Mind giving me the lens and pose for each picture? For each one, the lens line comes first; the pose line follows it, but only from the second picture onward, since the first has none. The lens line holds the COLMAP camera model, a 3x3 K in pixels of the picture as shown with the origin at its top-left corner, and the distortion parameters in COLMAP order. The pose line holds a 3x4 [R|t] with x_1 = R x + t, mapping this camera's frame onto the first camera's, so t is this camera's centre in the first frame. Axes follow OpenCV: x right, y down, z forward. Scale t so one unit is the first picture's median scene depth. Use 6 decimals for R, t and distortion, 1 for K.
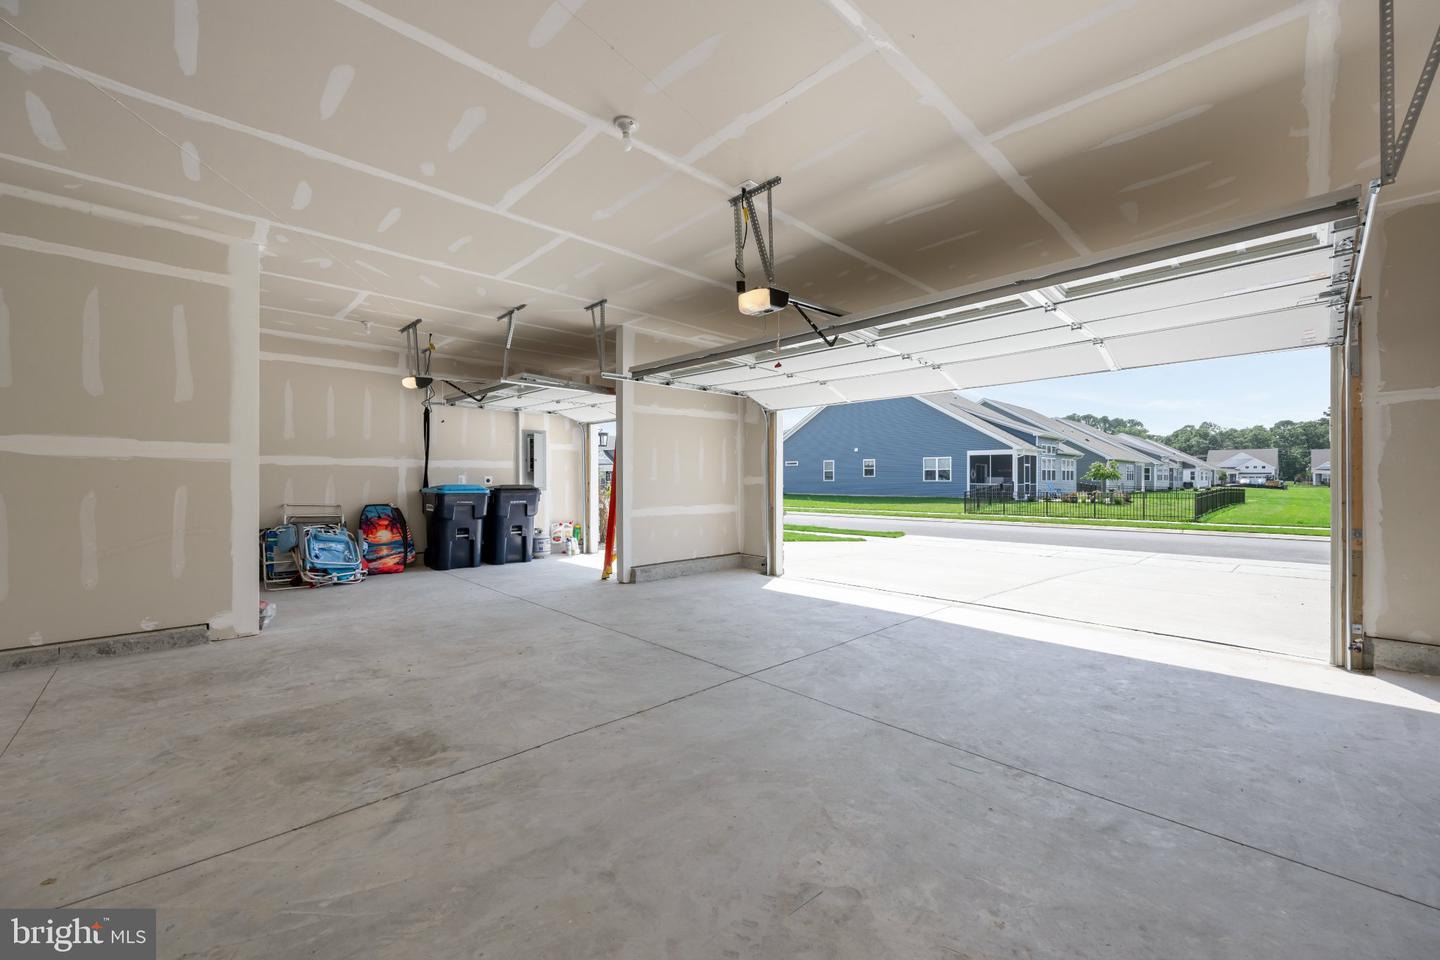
lens RADIAL K [[568.6, 0, 713.9], [0, 568.6, 477.7], [0, 0, 1]] dist [-0.000338, 0.000508]
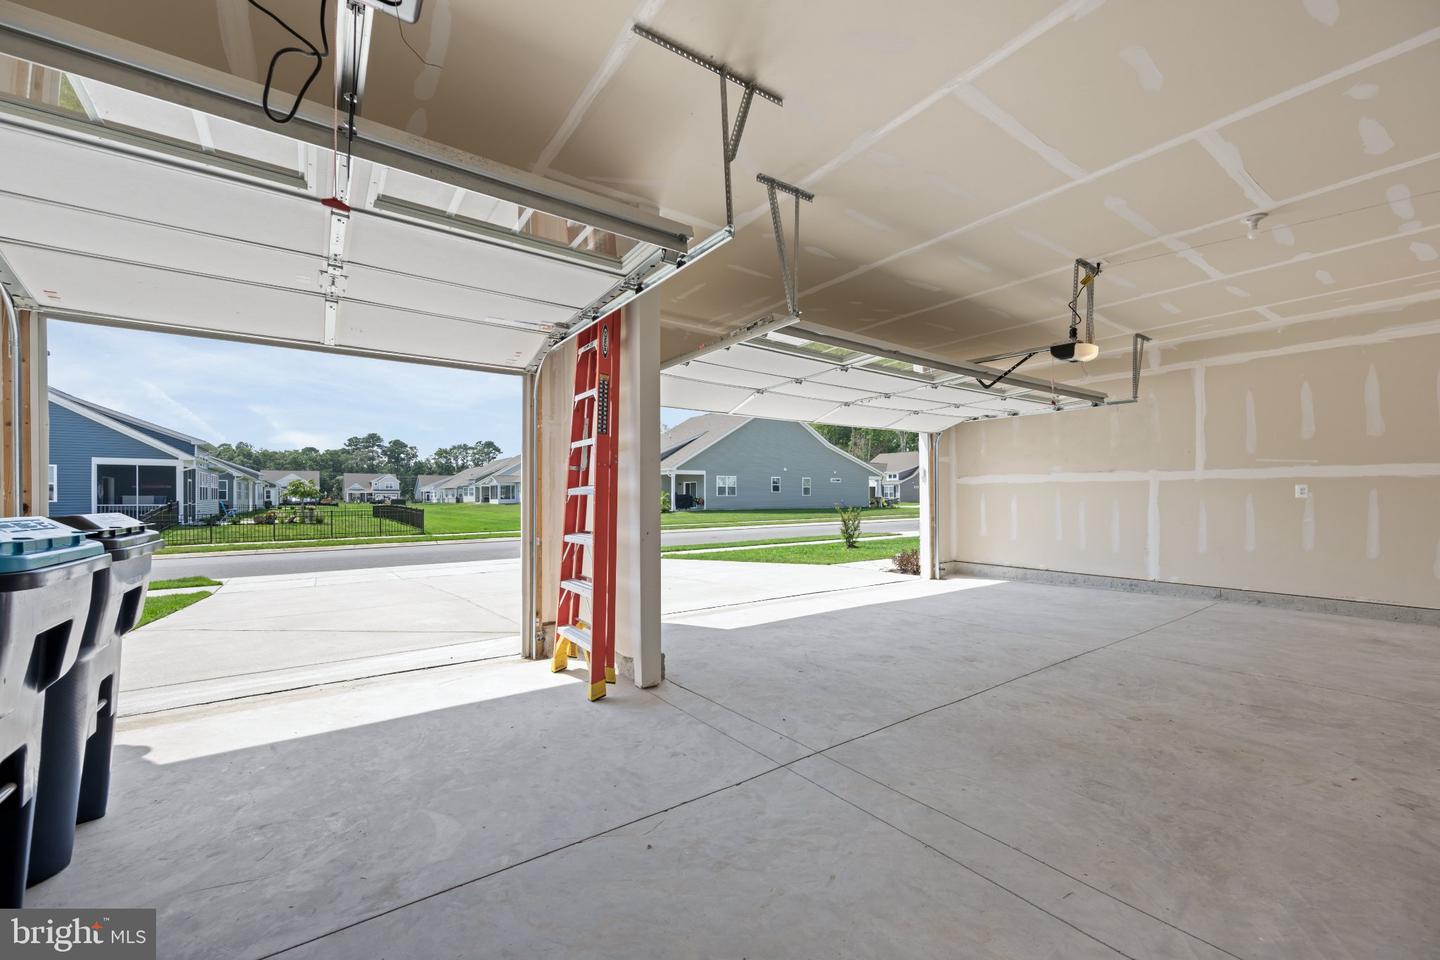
lens RADIAL K [[568.6, 0, 713.9], [0, 568.6, 493.5], [0, 0, 1]] dist [-0.000338, 0.000508]
pose [[0.139704, 0.005125, 0.990180, -0.936561], [0.000805, 0.999986, -0.005289, 0.007114], [-0.990193, 0.001536, 0.139698, 1.187688]]
